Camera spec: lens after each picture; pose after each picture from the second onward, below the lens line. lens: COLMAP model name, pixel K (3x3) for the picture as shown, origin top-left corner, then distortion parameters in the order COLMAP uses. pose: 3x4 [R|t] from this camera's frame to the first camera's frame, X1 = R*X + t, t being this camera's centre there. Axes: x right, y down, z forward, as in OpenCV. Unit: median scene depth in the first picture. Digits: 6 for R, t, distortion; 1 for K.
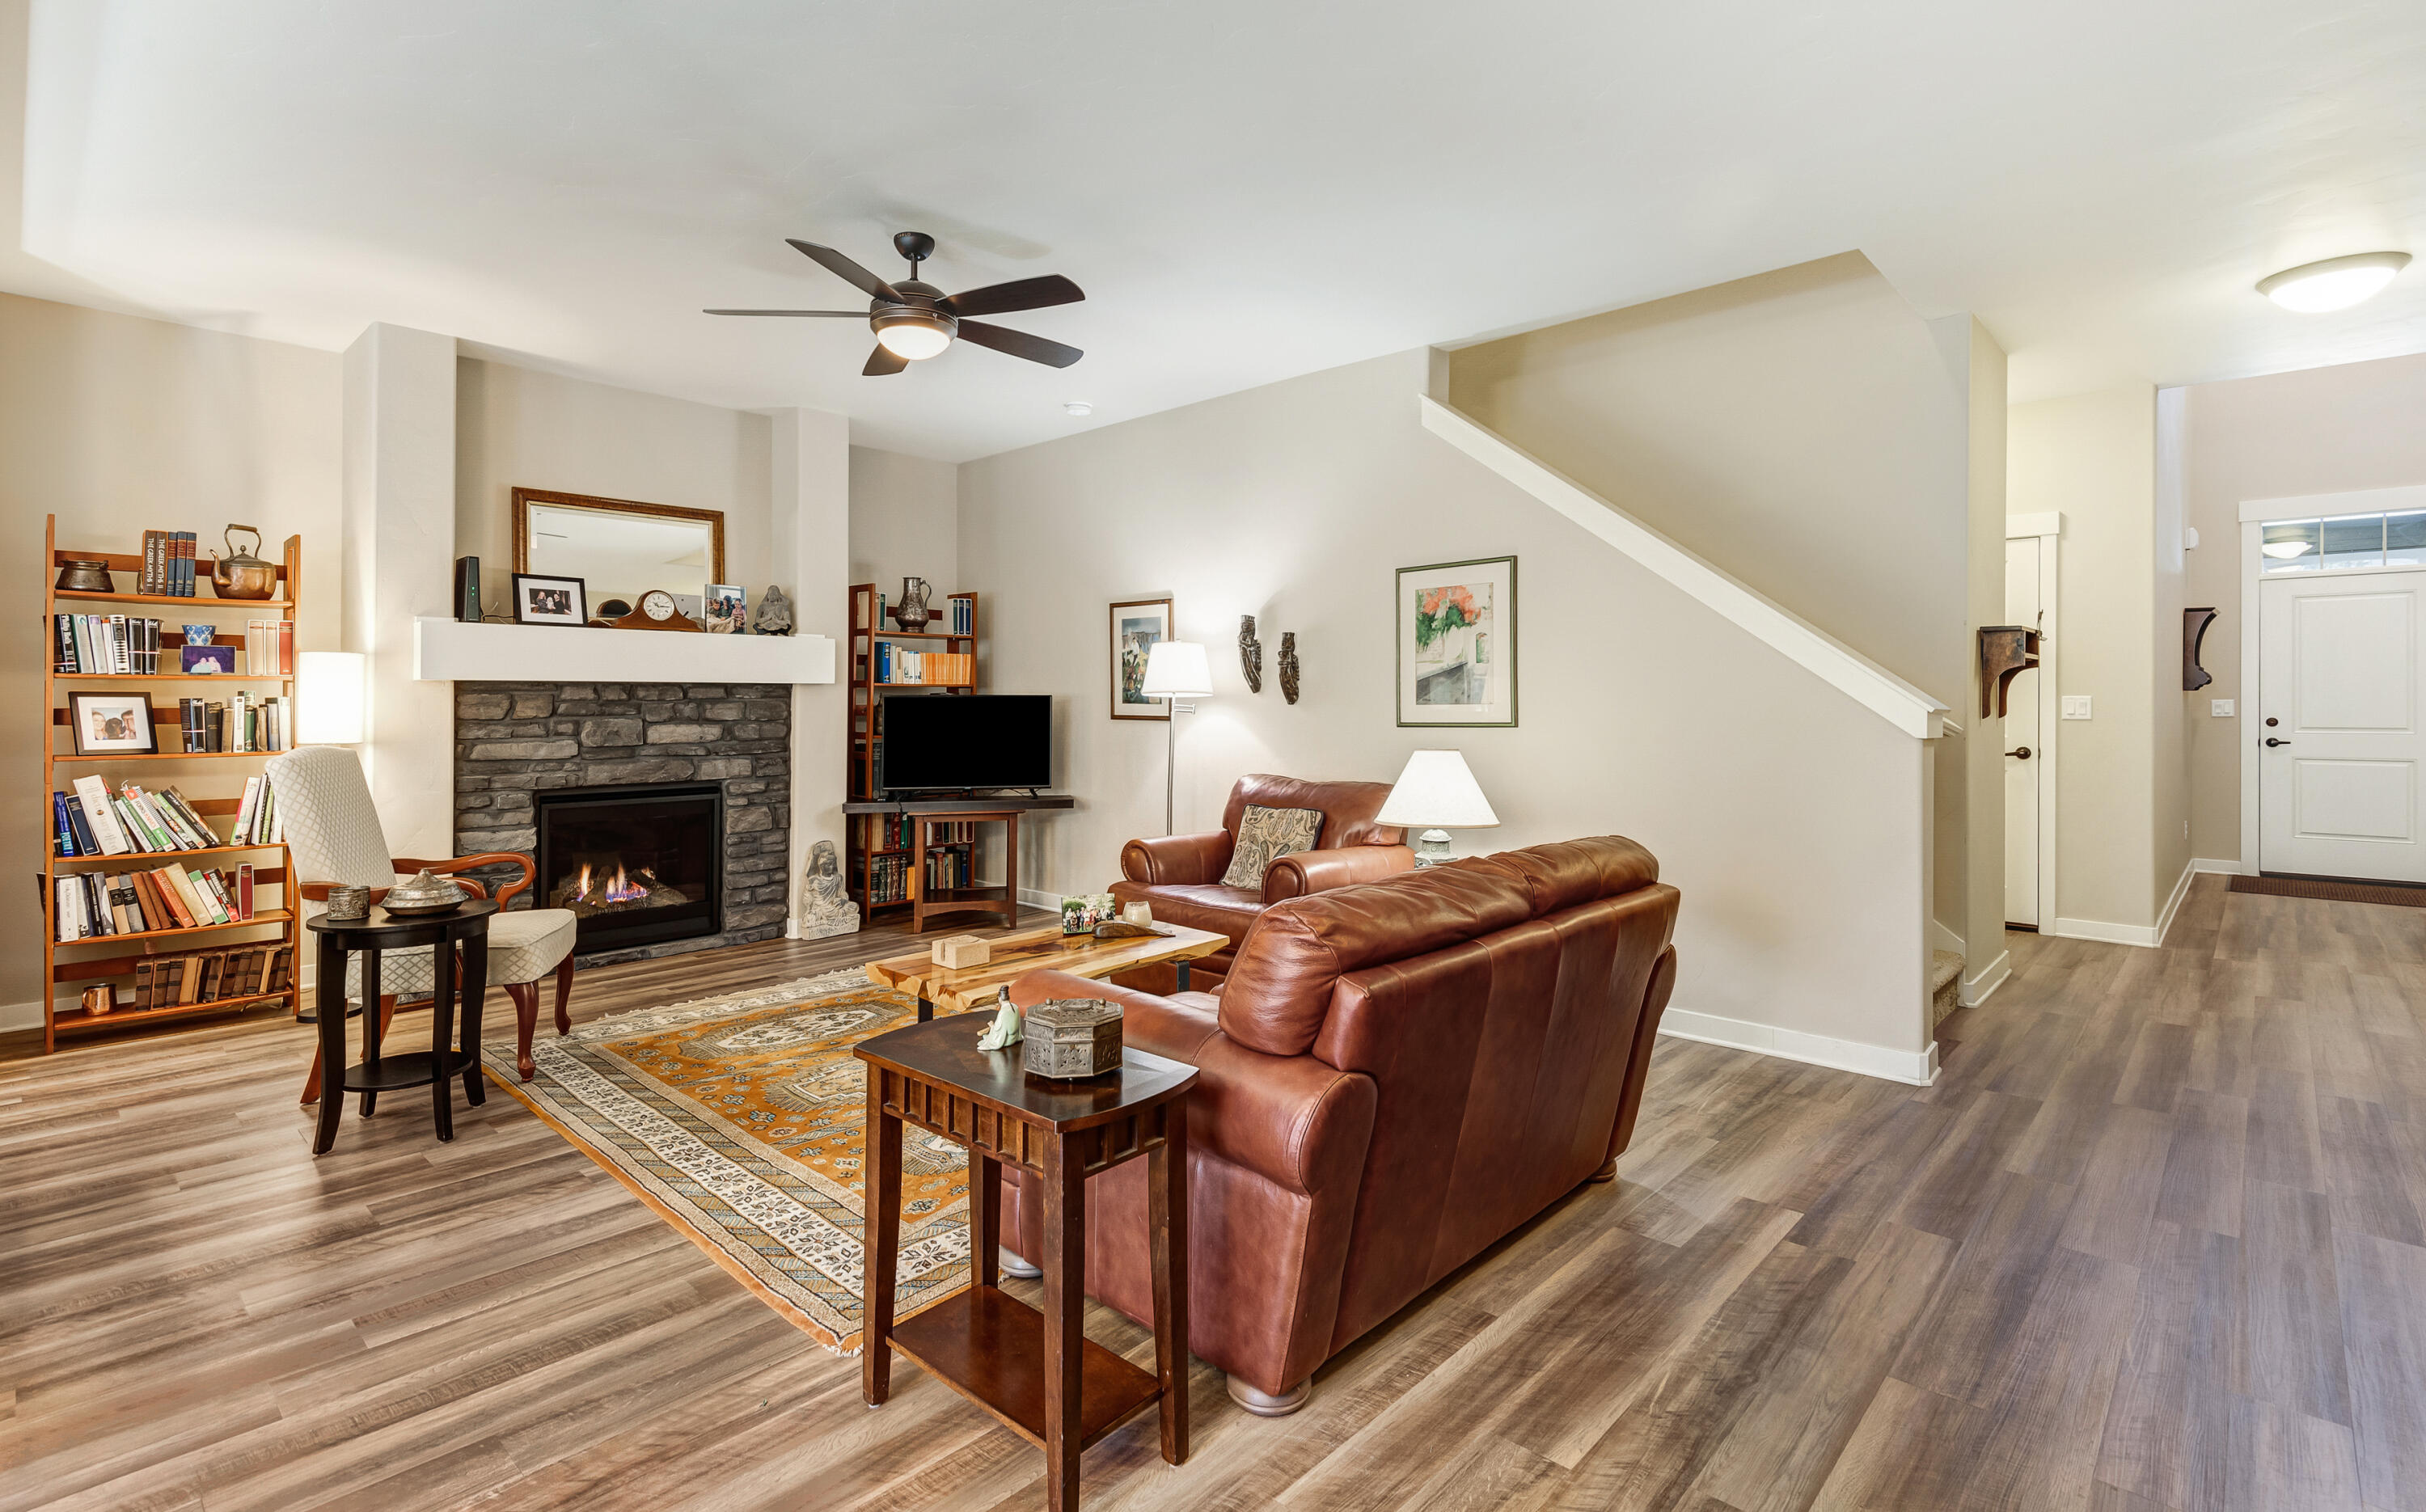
lens RADIAL K [[1104.0, 0, 1216.0], [0, 1104.0, 696.1], [0, 0, 1]] dist [0.029249, -0.017937]
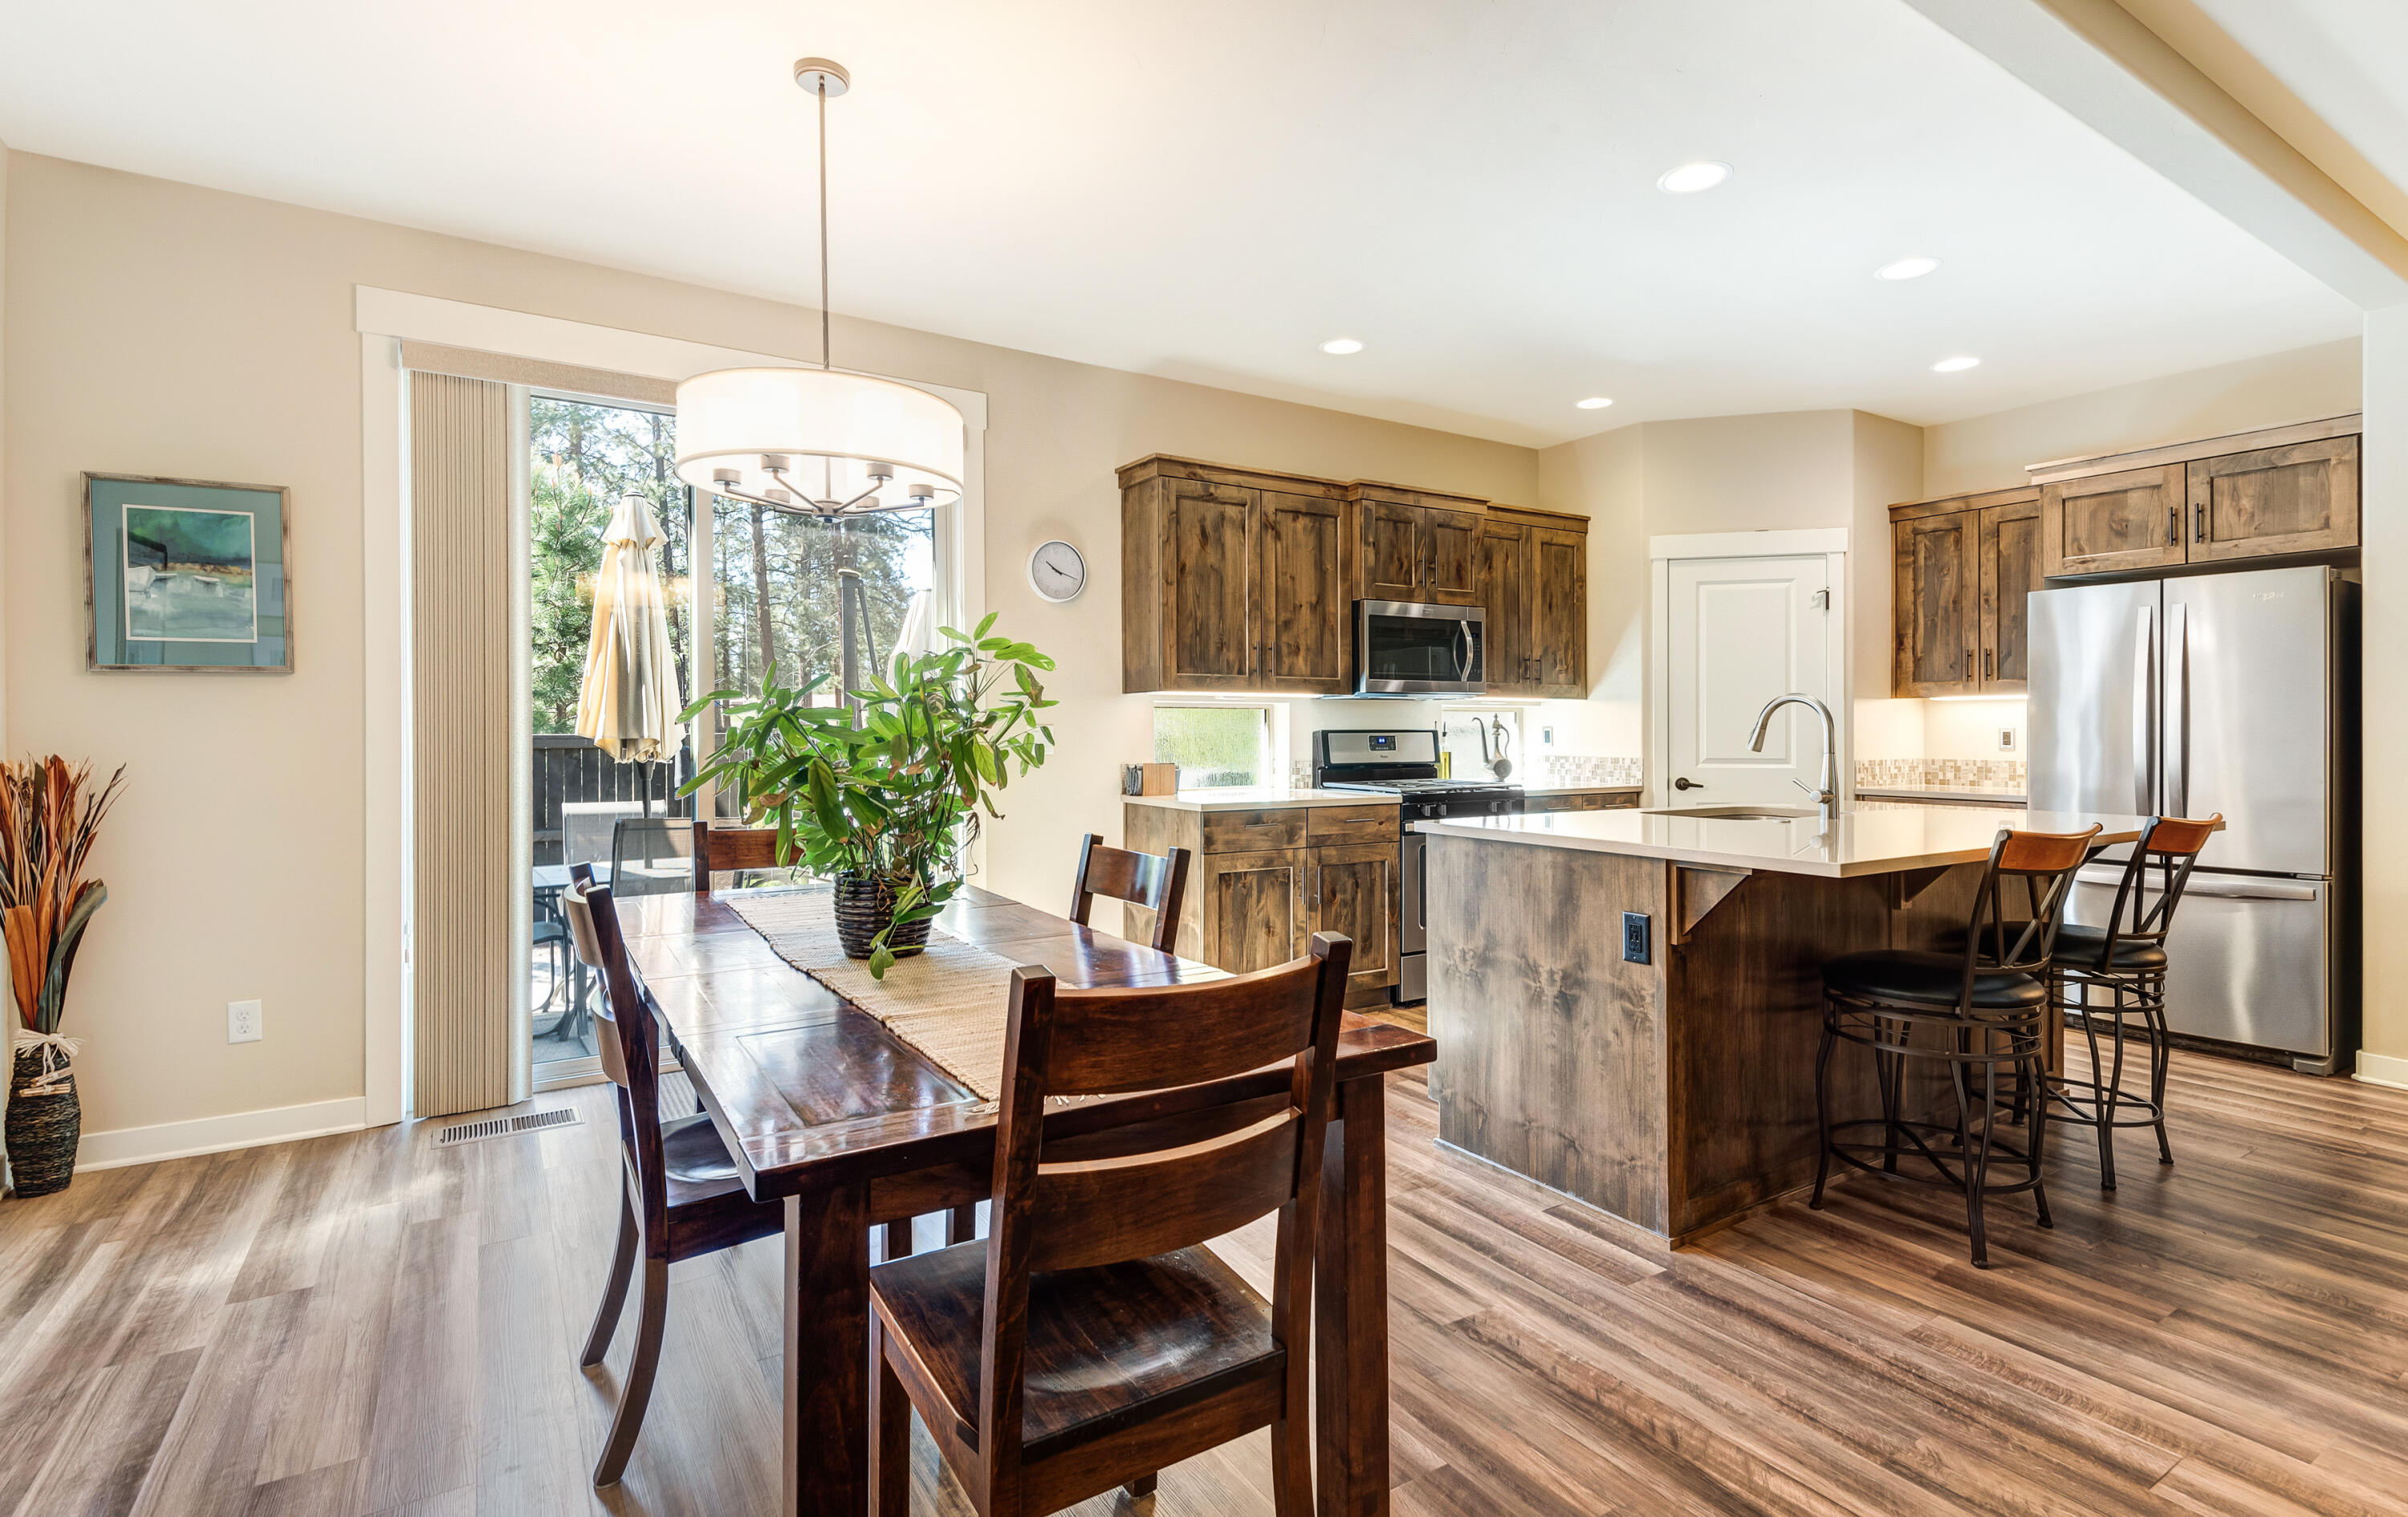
lens RADIAL K [[1124.5, 0, 1209.5], [0, 1124.5, 723.0], [0, 0, 1]] dist [0.043255, -0.022297]
pose [[-0.251046, -0.003458, -0.967969, 0.148270], [0.008274, 0.999949, -0.005718, 0.000034], [0.967940, -0.009444, -0.251005, 0.130229]]
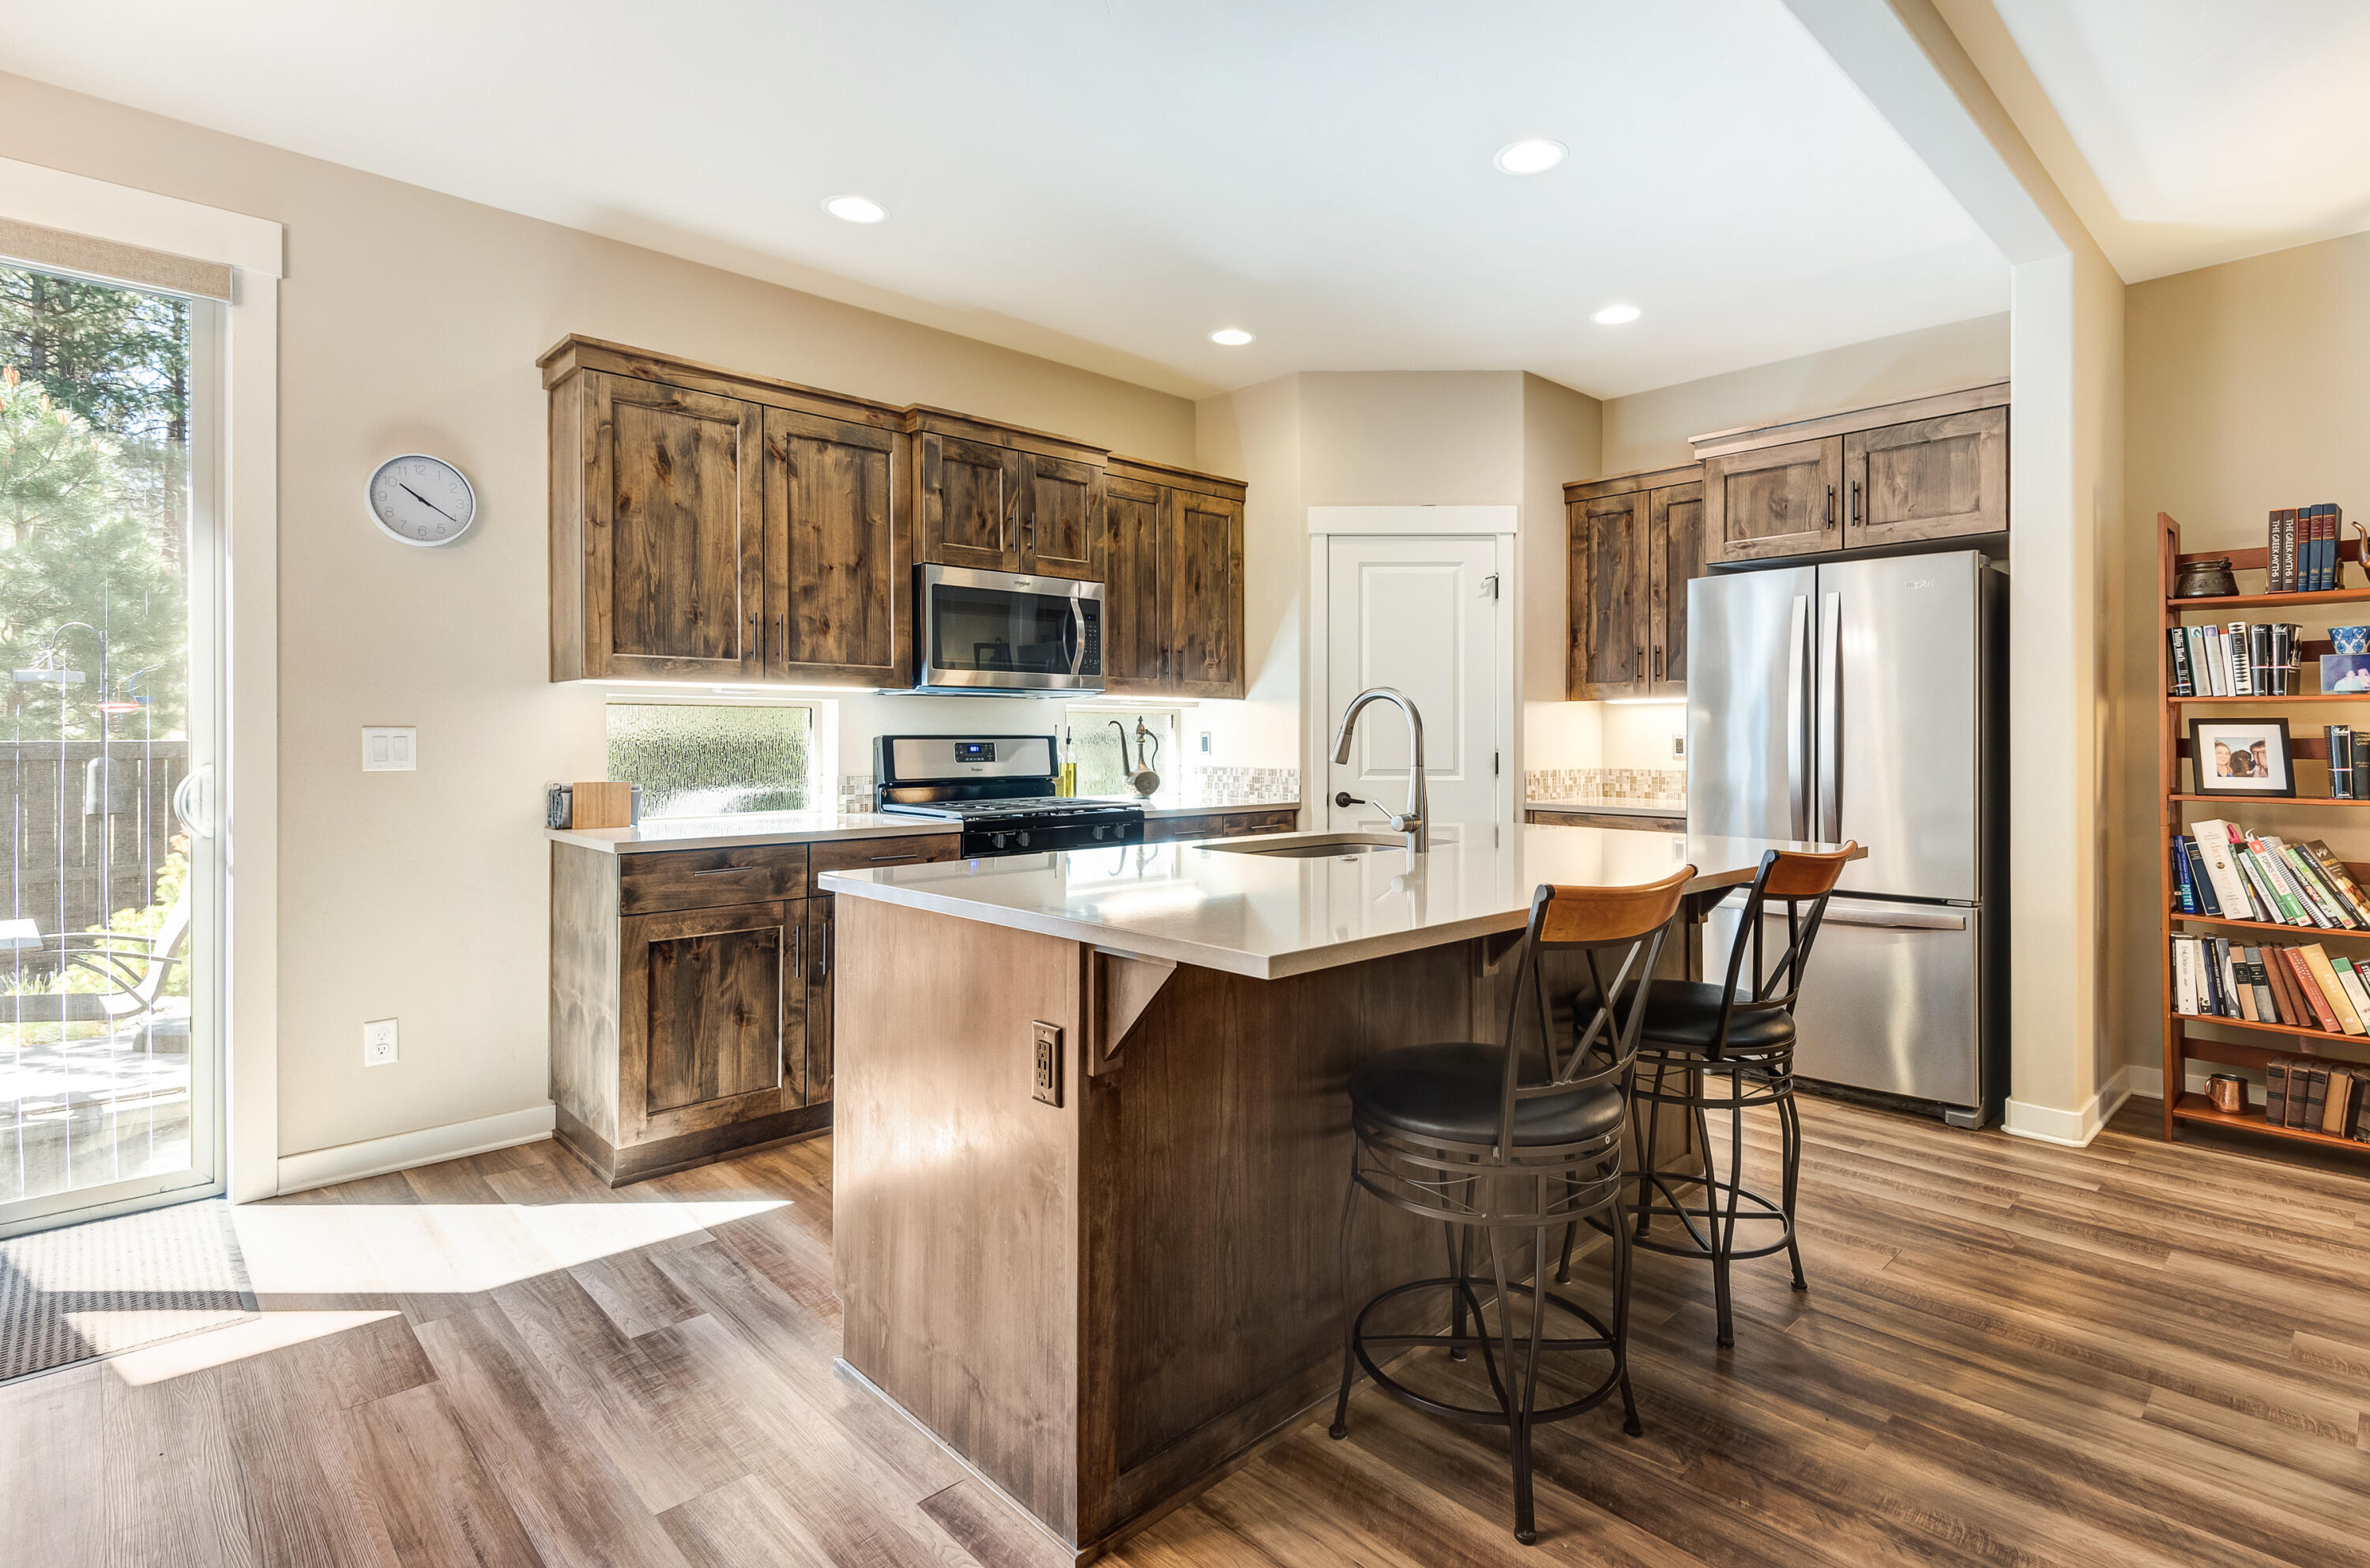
lens RADIAL K [[1157.8, 0, 1252.6], [0, 1157.8, 727.8], [0, 0, 1]] dist [0.044555, -0.026944]
pose [[-0.036084, -0.006282, -0.999329, -0.090687], [0.006658, 0.999957, -0.006526, 0.003345], [0.999327, -0.006889, -0.036041, 0.267913]]
